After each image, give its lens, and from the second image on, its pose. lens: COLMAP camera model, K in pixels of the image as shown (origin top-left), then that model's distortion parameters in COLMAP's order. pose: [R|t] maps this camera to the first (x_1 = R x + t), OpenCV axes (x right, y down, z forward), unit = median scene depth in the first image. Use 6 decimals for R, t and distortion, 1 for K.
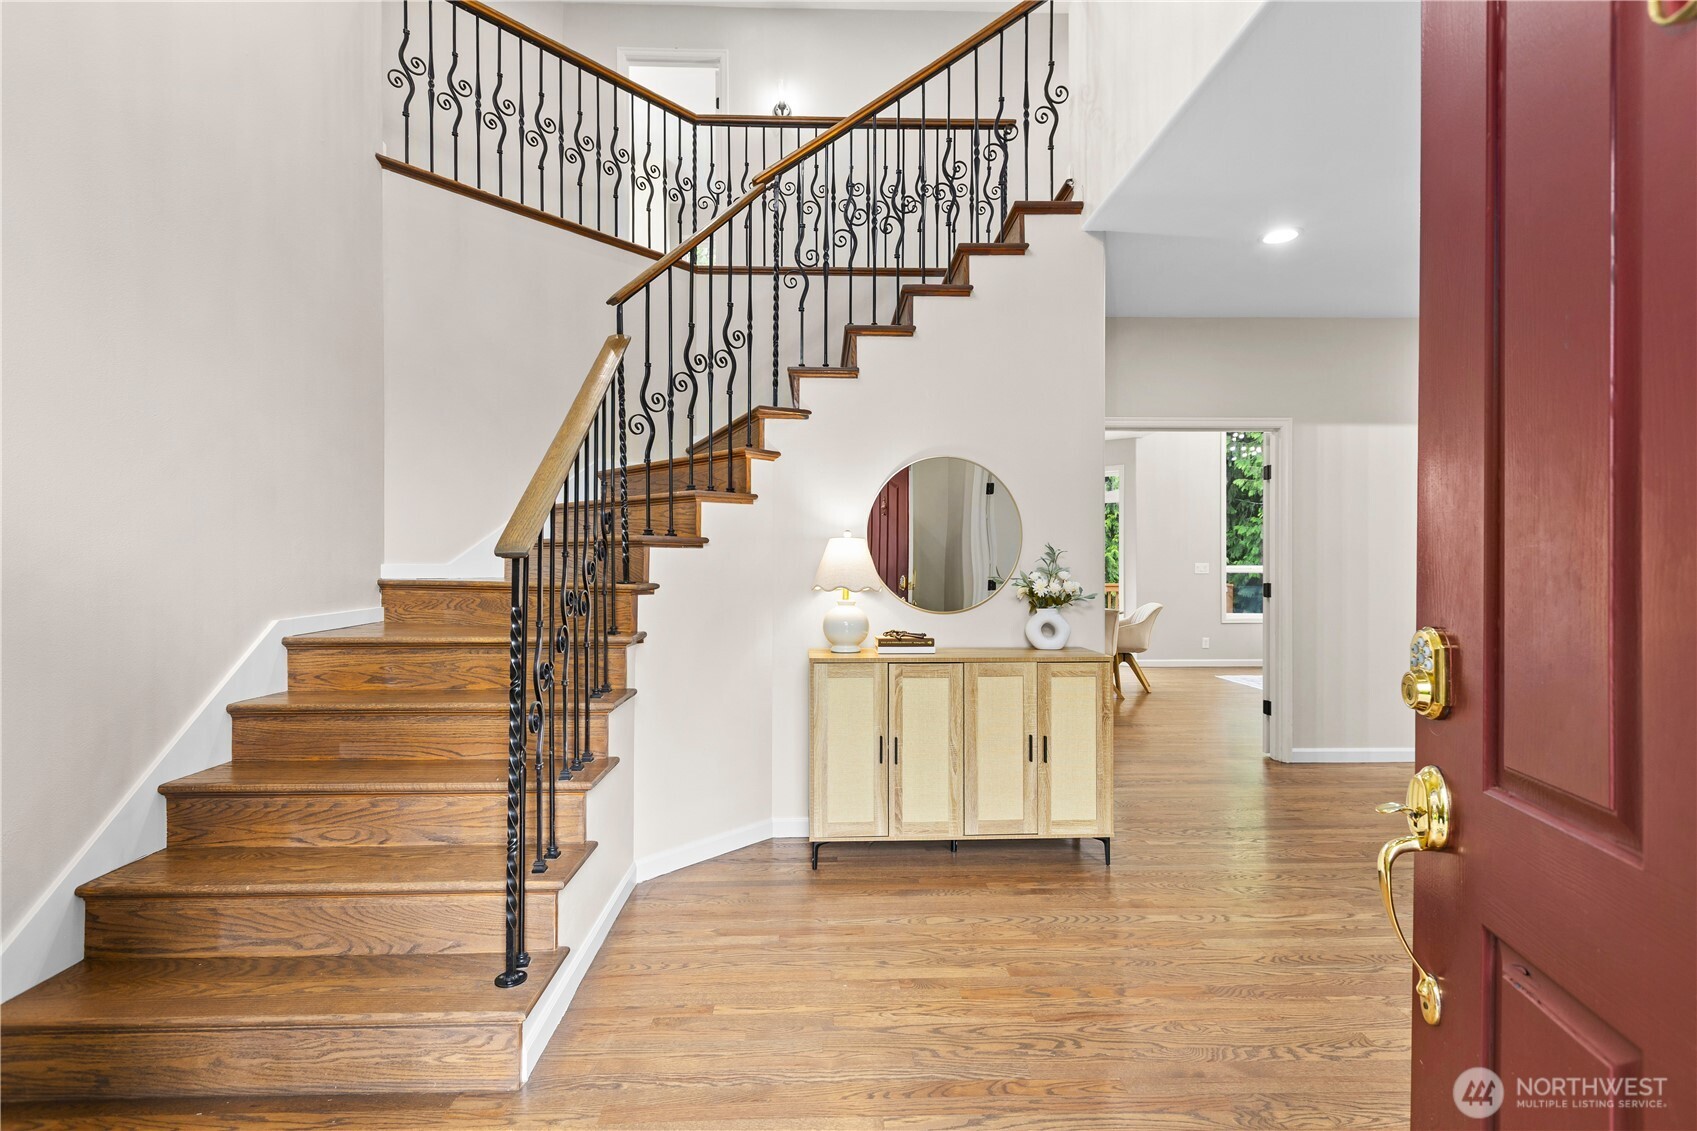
lens RADIAL K [[779.5, 0, 852.4], [0, 779.5, 563.9], [0, 0, 1]] dist [0.005176, 0.000524]
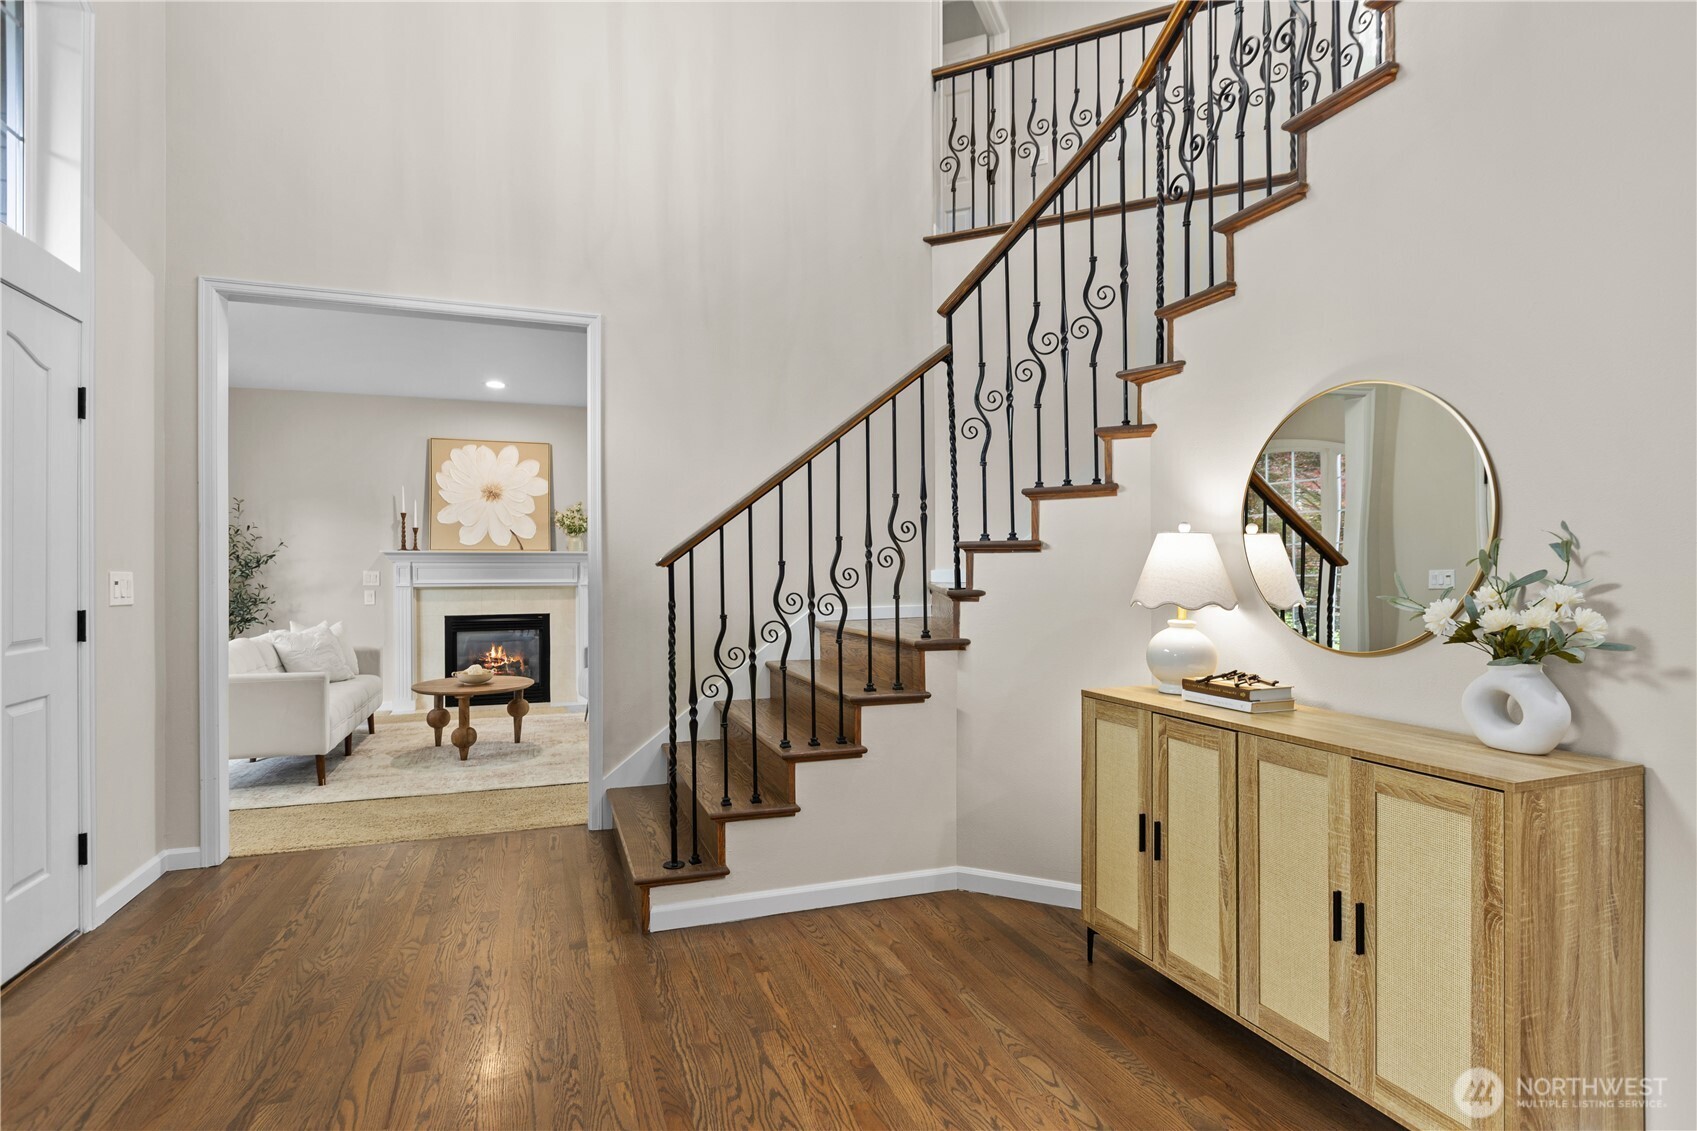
lens RADIAL K [[861.8, 0, 854.6], [0, 861.8, 572.4], [0, 0, 1]] dist [-0.002035, 0.000330]
pose [[0.300471, 0.002123, -0.953789, 0.688145], [0.000669, 0.999997, 0.002436, 0.000517], [0.953791, -0.001370, 0.300469, 0.509717]]
